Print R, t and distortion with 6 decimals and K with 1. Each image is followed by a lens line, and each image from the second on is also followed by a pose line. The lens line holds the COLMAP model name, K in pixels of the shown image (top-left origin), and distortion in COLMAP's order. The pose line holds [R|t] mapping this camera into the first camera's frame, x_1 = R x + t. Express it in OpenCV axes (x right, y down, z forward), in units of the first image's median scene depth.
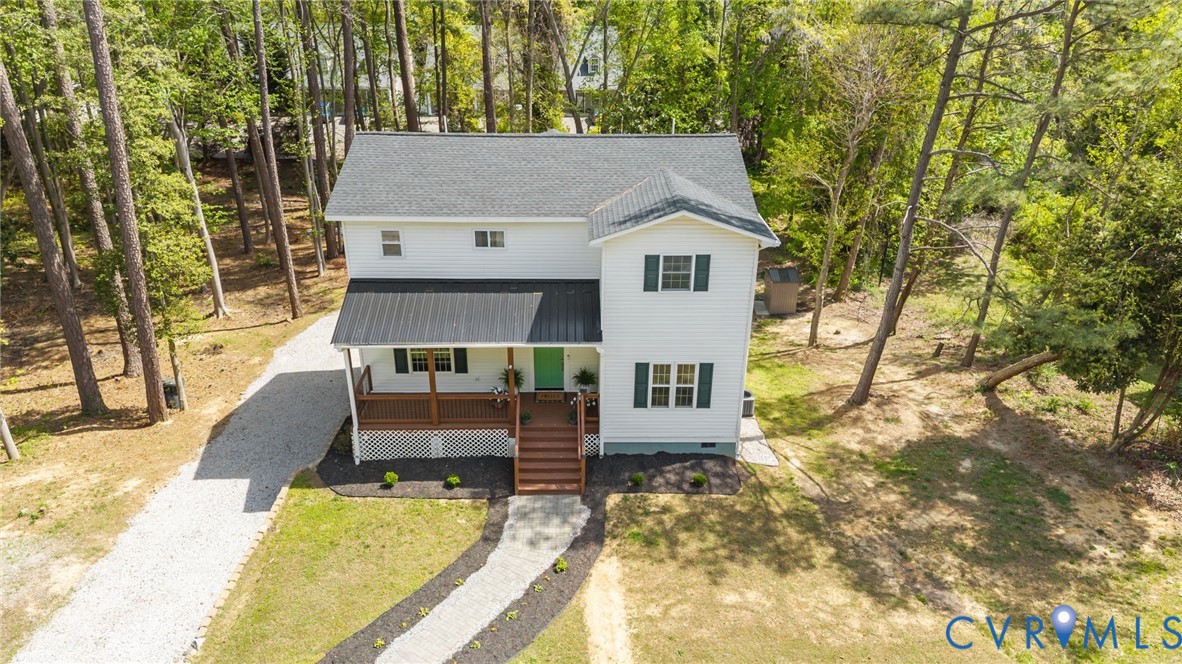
lens RADIAL K [[795.4, 0, 588.3], [0, 795.4, 326.5], [0, 0, 1]] dist [0.019394, -0.034624]
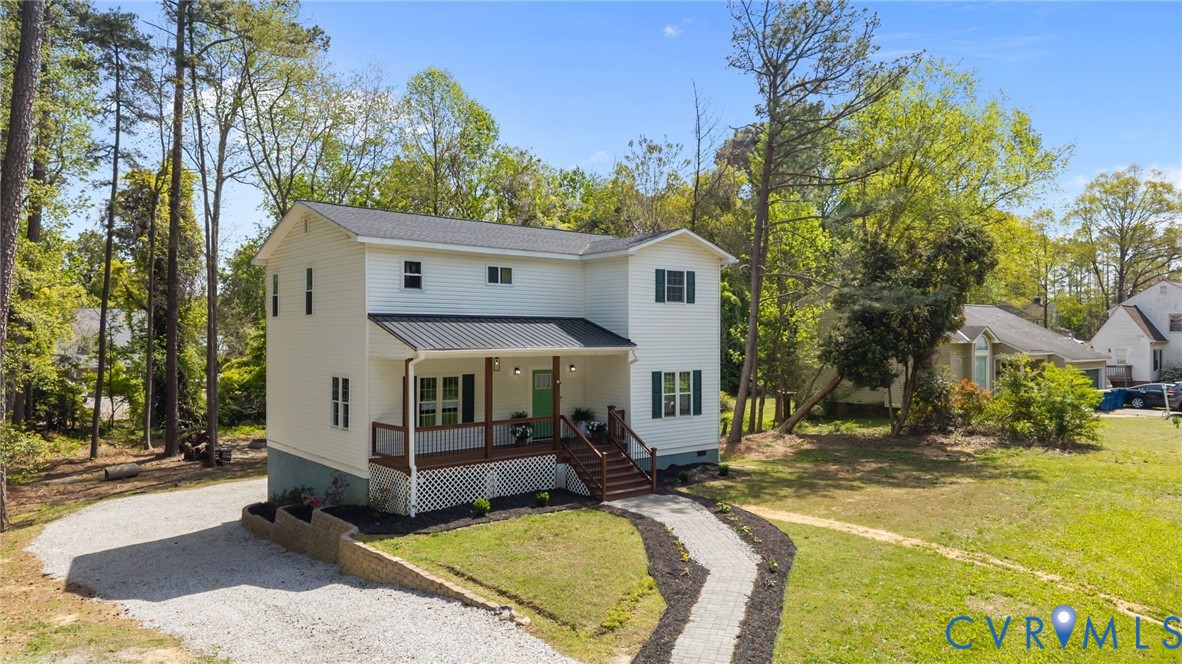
lens RADIAL K [[795.4, 0, 593.2], [0, 795.4, 328.8], [0, 0, 1]] dist [0.019394, -0.034624]
pose [[0.781636, -0.001700, 0.623733, -0.695451], [0.262125, 0.908300, -0.326009, 0.330759], [-0.565982, 0.418316, 0.710405, 0.239042]]
